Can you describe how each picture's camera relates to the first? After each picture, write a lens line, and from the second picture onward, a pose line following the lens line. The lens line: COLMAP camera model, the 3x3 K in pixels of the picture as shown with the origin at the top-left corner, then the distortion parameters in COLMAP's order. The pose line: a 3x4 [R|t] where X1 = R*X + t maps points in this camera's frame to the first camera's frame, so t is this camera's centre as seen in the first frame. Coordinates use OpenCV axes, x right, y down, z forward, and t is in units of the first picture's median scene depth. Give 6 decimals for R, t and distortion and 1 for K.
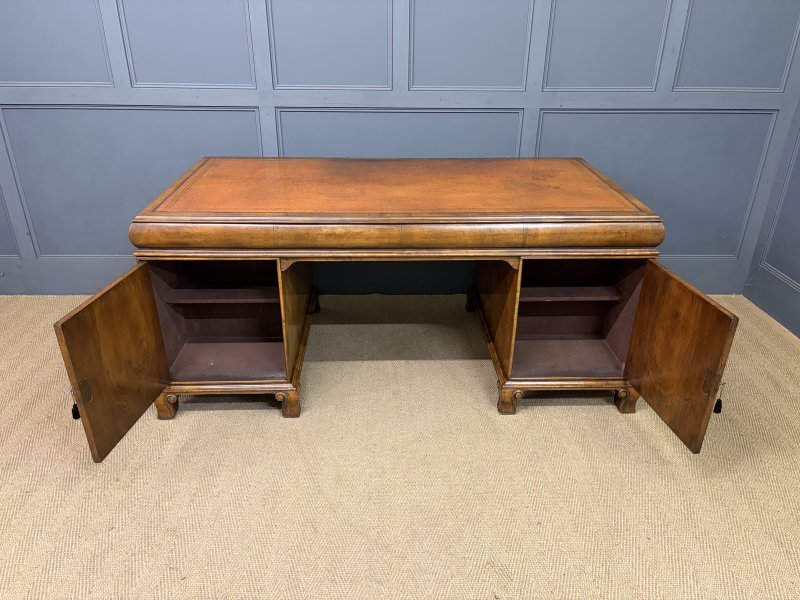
lens RADIAL K [[594.3, 0, 400.0], [0, 594.3, 300.0], [0, 0, 1]] dist [0.026971, -0.010233]
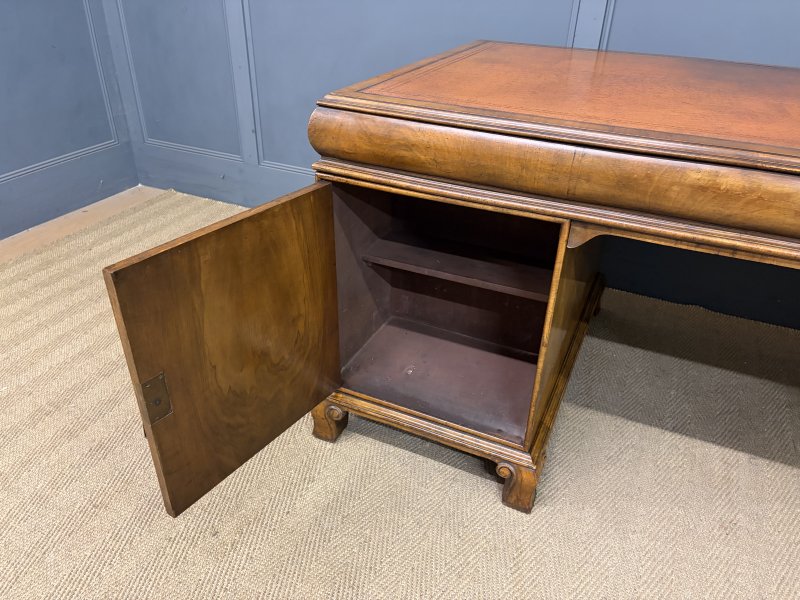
lens RADIAL K [[610.0, 0, 401.3], [0, 610.0, 305.3], [0, 0, 1]] dist [0.024850, -0.006683]
pose [[0.893846, 0.240506, -0.378414, -0.110203], [-0.212654, 0.970402, 0.114445, -0.029137], [0.394738, -0.021825, 0.918534, 0.448631]]
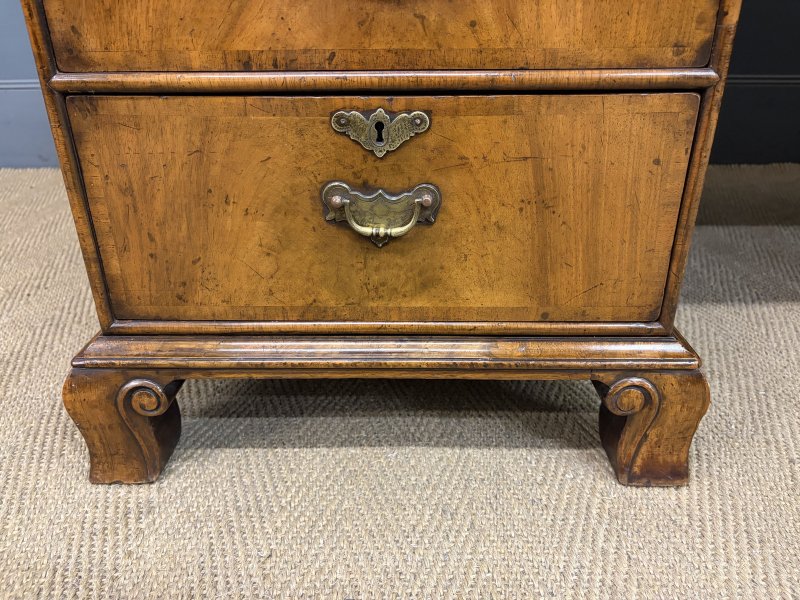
lens RADIAL K [[563.9, 0, 410.2], [0, 563.9, 258.9], [0, 0, 1]] dist [0.017925, -0.002218]
pose [[0.999031, -0.000447, -0.044016, -0.265045], [-0.002071, 0.998364, -0.057133, 0.119696], [0.043970, 0.057169, 0.997396, 0.769672]]
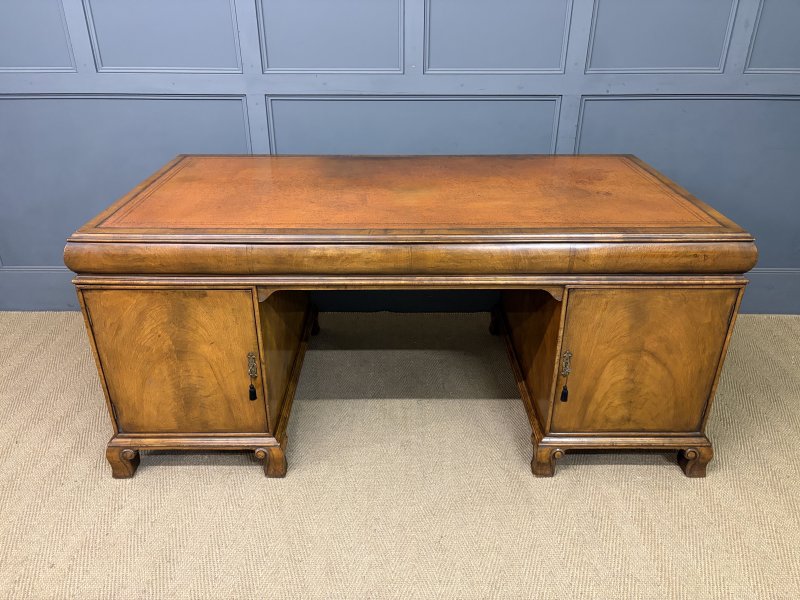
lens RADIAL K [[599.4, 0, 397.4], [0, 599.4, 299.3], [0, 0, 1]] dist [0.020745, -0.006411]
pose [[0.999446, 0.005632, -0.032801, 0.009245], [-0.005248, 0.999917, 0.011792, -0.057294], [0.032865, -0.011613, 0.999392, 0.193109]]
